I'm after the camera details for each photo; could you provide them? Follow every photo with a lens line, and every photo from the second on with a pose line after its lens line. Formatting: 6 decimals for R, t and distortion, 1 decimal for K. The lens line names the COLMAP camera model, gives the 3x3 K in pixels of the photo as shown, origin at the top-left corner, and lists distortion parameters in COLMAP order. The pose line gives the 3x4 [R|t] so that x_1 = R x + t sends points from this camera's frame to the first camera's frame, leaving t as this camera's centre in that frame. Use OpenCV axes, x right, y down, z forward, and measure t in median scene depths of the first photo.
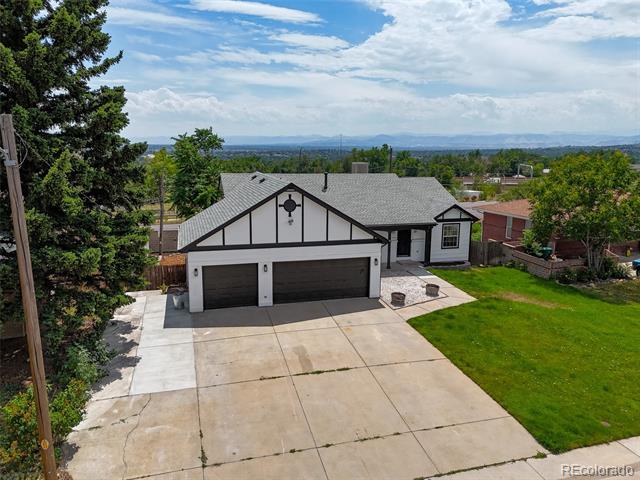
lens RADIAL K [[469.6, 0, 307.8], [0, 469.6, 232.4], [0, 0, 1]] dist [0.093648, -0.085982]
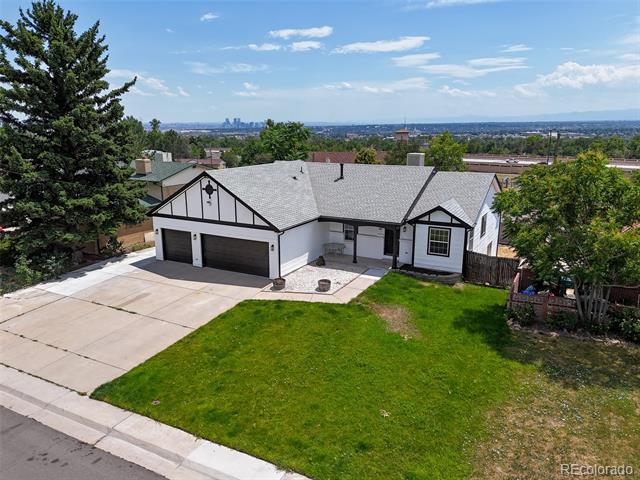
lens RADIAL K [[469.6, 0, 307.8], [0, 469.6, 232.4], [0, 0, 1]] dist [0.093648, -0.085982]
pose [[0.716899, 0.140194, -0.682936, 1.004250], [-0.109773, 0.990053, 0.088007, -0.082512], [0.688481, 0.011876, 0.725157, 0.277381]]
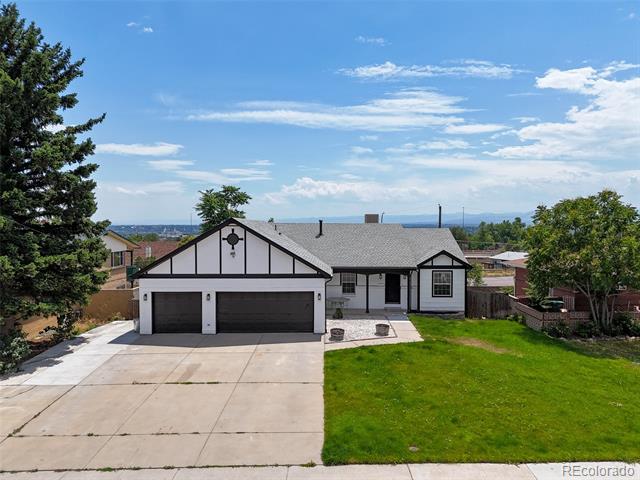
lens RADIAL K [[468.6, 0, 320.0], [0, 468.6, 240.0], [0, 0, 1]] dist [0.077439, -0.067042]
pose [[0.964722, 0.000016, -0.263270, 0.436898], [-0.038636, 0.989182, -0.141517, 0.089593], [0.260419, 0.146696, 0.954286, 0.021237]]
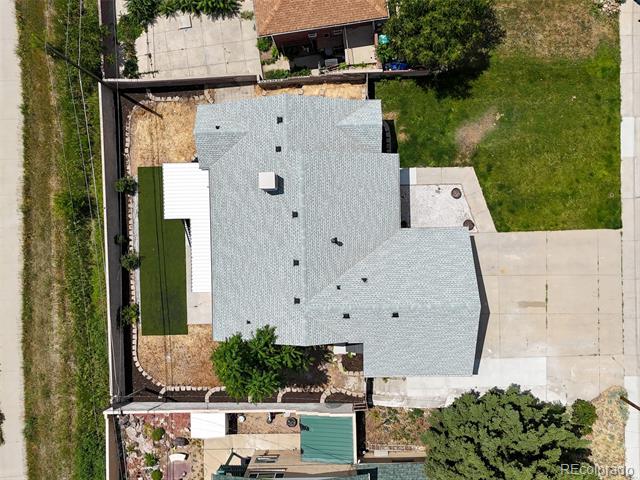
lens RADIAL K [[468.6, 0, 320.0], [0, 468.6, 240.0], [0, 0, 1]] dist [0.077439, -0.067042]
pose [[0.224391, -0.973304, -0.048258, 0.116341], [0.230912, 0.004995, 0.972962, -1.462682], [-0.946746, -0.229467, 0.225868, 1.149600]]
